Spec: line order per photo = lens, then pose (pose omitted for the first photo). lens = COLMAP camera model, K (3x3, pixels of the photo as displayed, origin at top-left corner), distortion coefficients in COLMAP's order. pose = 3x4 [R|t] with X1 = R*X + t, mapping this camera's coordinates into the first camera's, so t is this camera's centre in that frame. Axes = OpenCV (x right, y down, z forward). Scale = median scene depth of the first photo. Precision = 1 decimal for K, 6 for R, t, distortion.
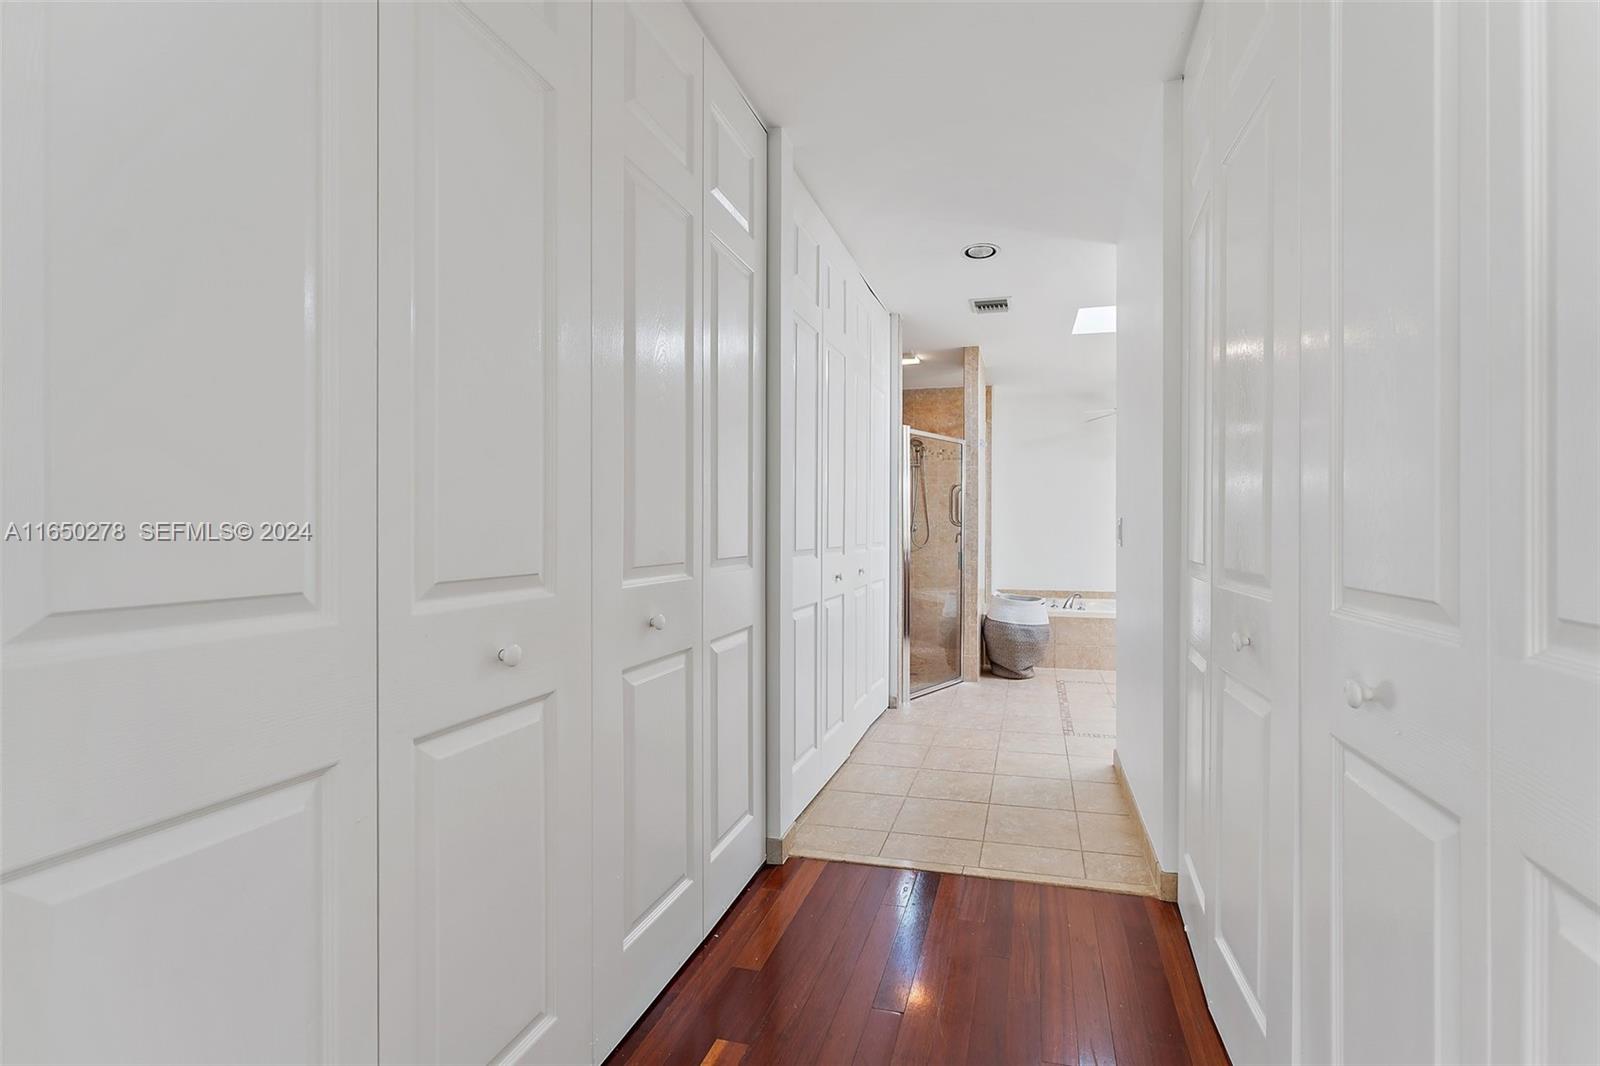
lens RADIAL K [[690.1, 0, 805.3], [0, 690.1, 532.2], [0, 0, 1]] dist [-0.002716, -0.000115]
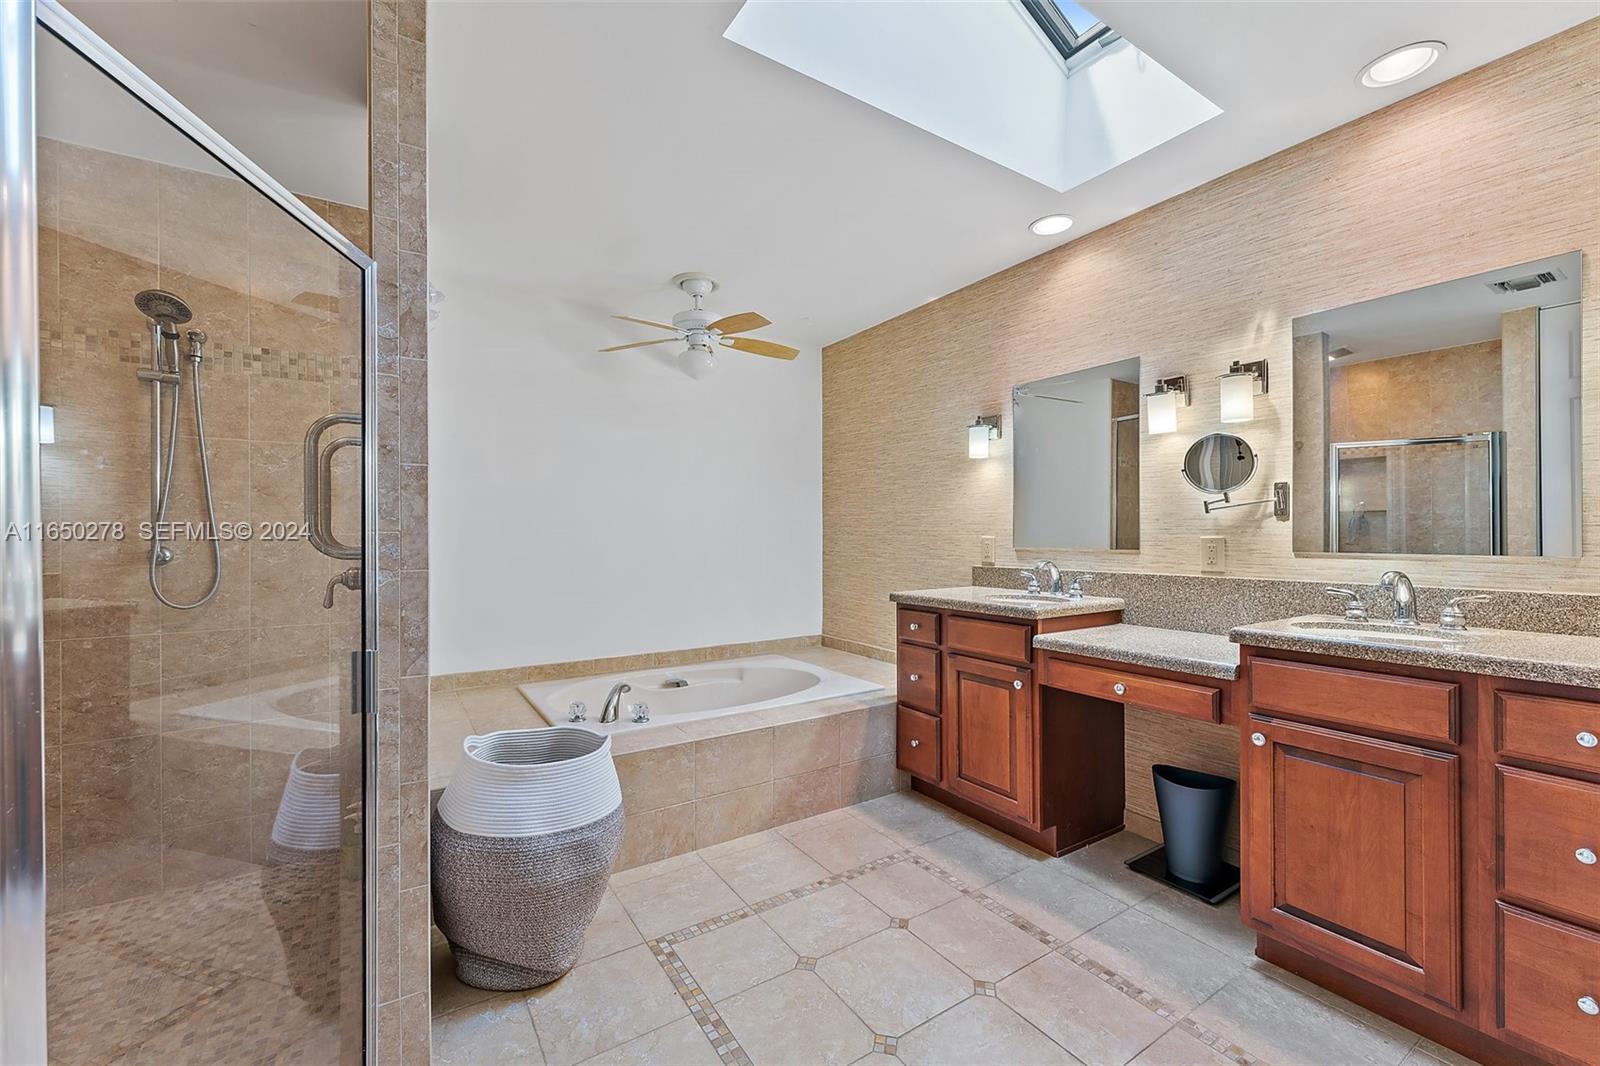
lens RADIAL K [[646.0, 0, 804.5], [0, 646.0, 532.8], [0, 0, 1]] dist [0.010785, 0.000076]
pose [[0.619423, -0.003833, 0.785048, 0.124857], [0.012417, 0.999911, -0.004915, -0.016049], [-0.784959, 0.012793, 0.619415, 0.671760]]
